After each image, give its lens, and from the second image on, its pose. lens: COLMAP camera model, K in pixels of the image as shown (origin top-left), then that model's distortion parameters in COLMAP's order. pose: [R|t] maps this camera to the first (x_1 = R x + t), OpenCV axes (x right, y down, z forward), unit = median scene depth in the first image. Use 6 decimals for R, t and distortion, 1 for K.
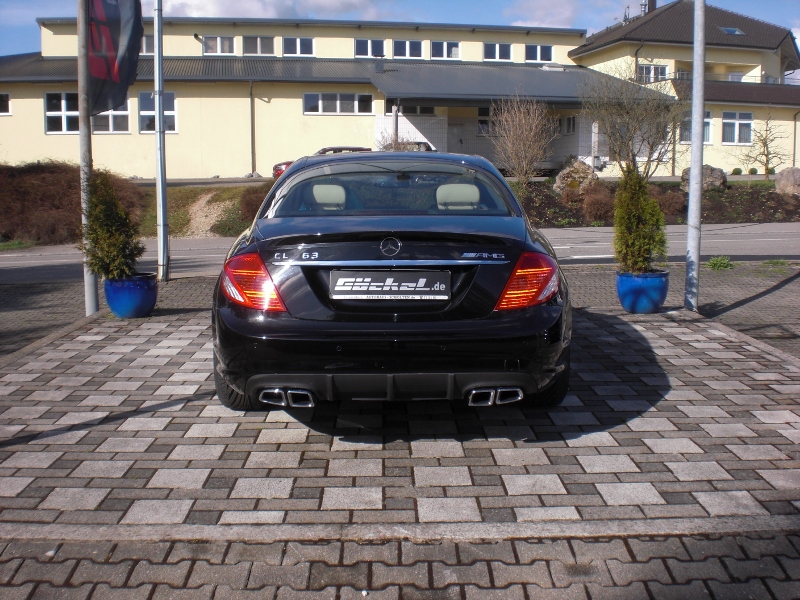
lens RADIAL K [[899.4, 0, 403.6], [0, 899.4, 309.3], [0, 0, 1]] dist [-0.056787, -0.216925]
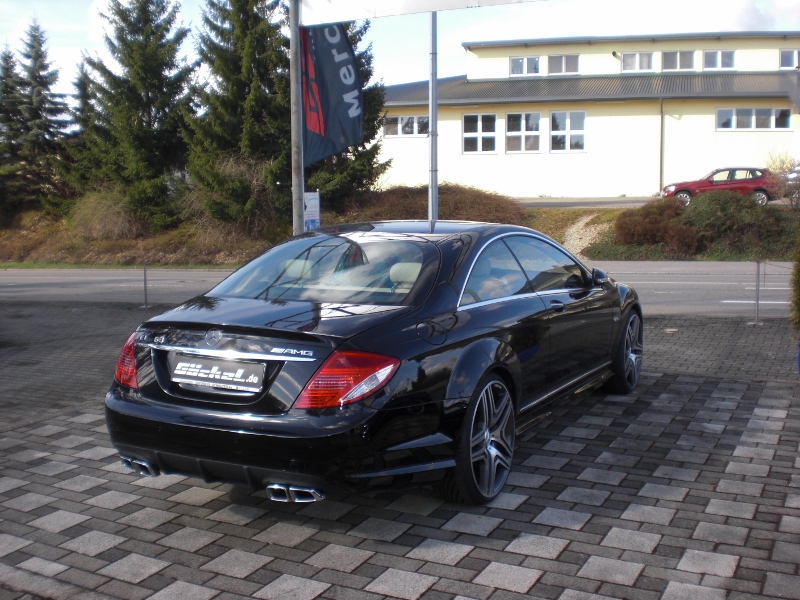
lens RADIAL K [[900.8, 0, 399.5], [0, 900.8, 324.6], [0, 0, 1]] dist [-0.122415, -0.000711]
pose [[0.877425, 0.061813, -0.475714, 0.085454], [-0.060108, 0.998015, 0.018813, -0.014877], [0.475933, 0.012087, 0.879399, 0.023837]]
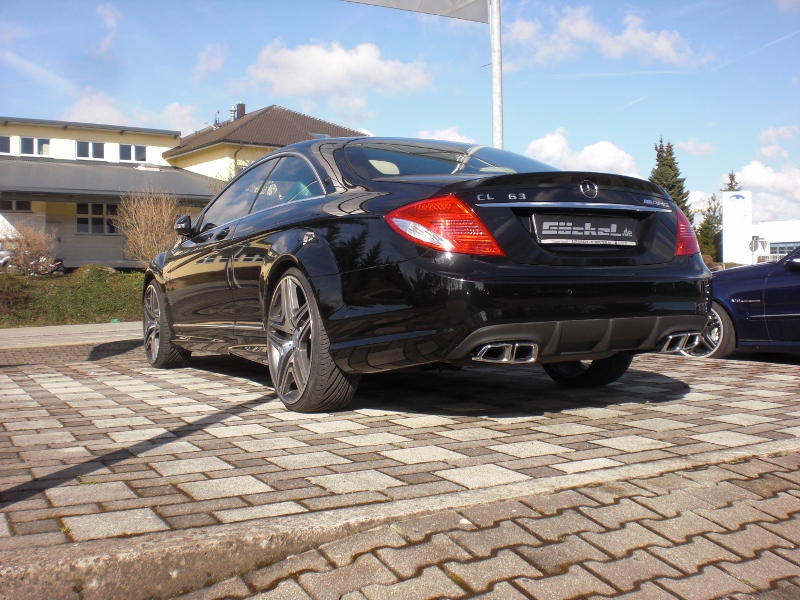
lens RADIAL K [[899.4, 0, 403.6], [0, 899.4, 309.3], [0, 0, 1]] dist [-0.056787, -0.216925]
pose [[0.889539, -0.025258, 0.456160, -0.080066], [0.079927, 0.991675, -0.100954, 0.017496], [-0.449813, 0.126262, 0.884153, 0.033514]]
